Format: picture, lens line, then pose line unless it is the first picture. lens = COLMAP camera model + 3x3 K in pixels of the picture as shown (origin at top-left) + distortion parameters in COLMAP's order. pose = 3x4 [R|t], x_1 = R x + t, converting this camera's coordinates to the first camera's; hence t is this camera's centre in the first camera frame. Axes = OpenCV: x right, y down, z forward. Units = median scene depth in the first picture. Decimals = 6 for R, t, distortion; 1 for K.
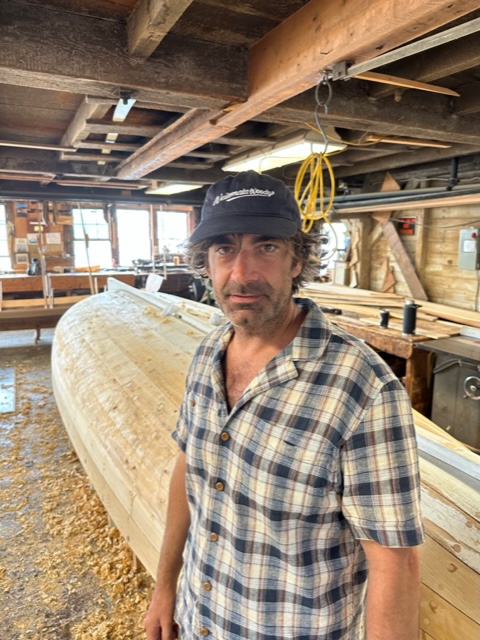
lens RADIAL K [[450.5, 0, 241.4], [0, 450.5, 321.6], [0, 0, 1]] dist [0.013958, -0.005384]
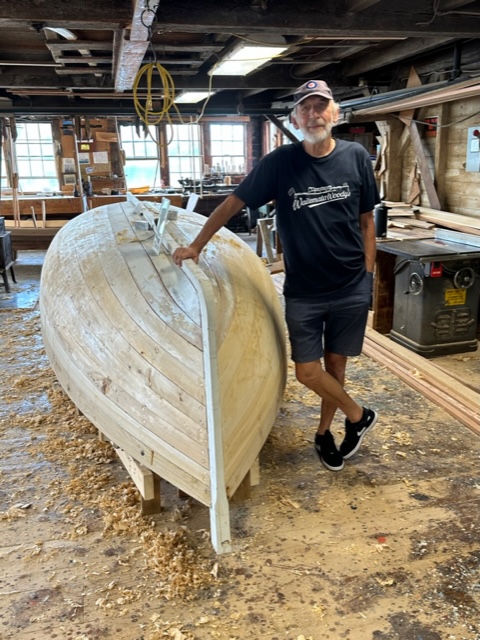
lens RADIAL K [[560.0, 0, 237.7], [0, 560.0, 318.6], [0, 0, 1]] dist [0.035649, -0.025255]
pose [[0.974436, 0.038125, -0.221407, 0.236269], [-0.018368, 0.995716, 0.090617, 0.067853], [0.223914, -0.084234, 0.970962, -0.190337]]
